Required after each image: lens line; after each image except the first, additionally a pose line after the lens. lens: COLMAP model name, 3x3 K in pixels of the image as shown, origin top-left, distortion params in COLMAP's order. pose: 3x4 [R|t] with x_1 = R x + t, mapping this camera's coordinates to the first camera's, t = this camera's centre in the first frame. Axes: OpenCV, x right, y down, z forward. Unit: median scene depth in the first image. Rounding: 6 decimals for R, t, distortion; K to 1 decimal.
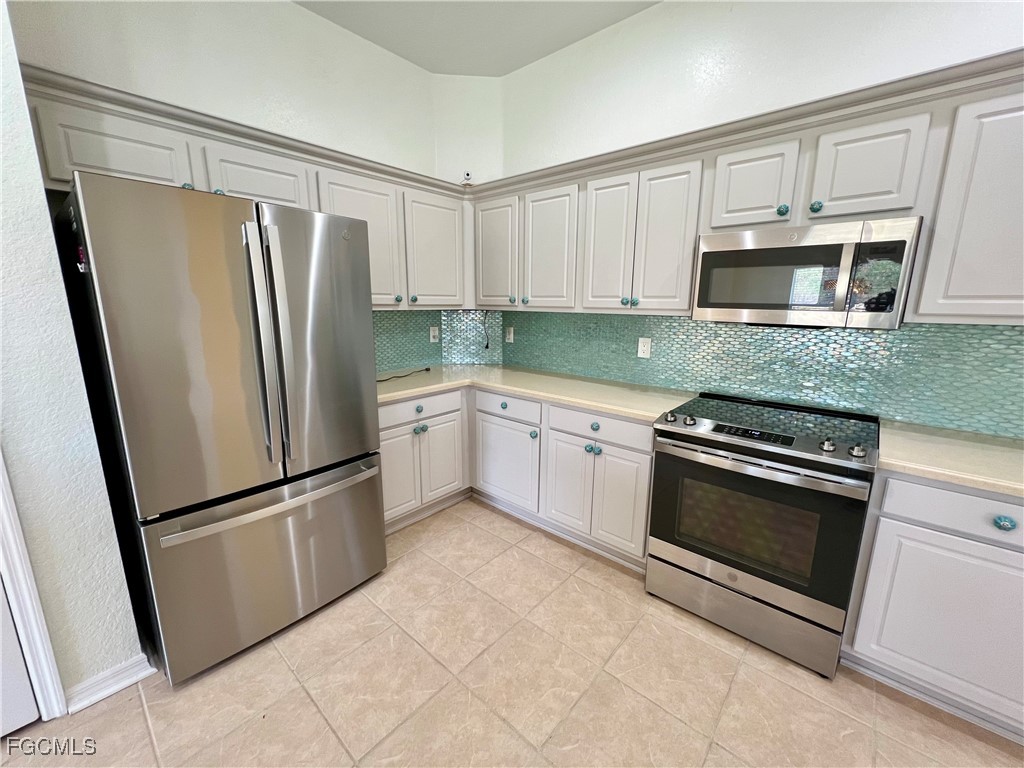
lens RADIAL K [[409.6, 0, 513.3], [0, 409.6, 385.5], [0, 0, 1]] dist [-0.002329, 0.000075]
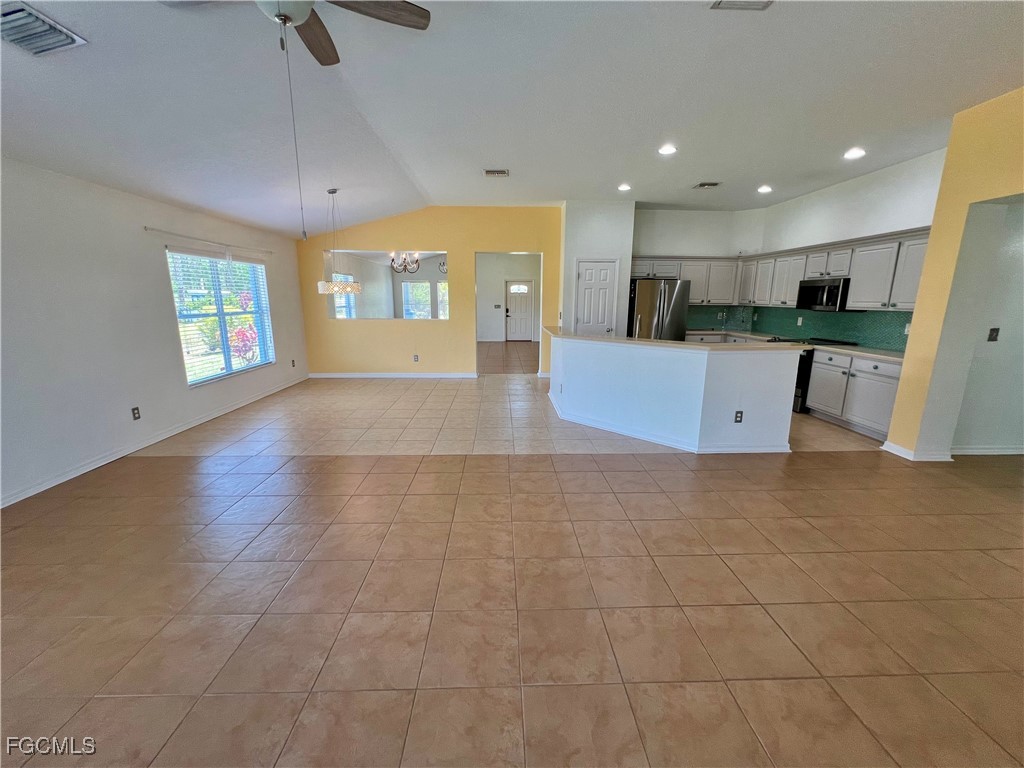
lens RADIAL K [[409.6, 0, 513.3], [0, 409.6, 385.5], [0, 0, 1]] dist [-0.002329, 0.000075]
pose [[0.683698, 0.151362, -0.713896, 1.026593], [-0.149538, 0.986554, 0.065959, 0.411301], [0.714280, 0.061658, 0.697139, -2.057923]]
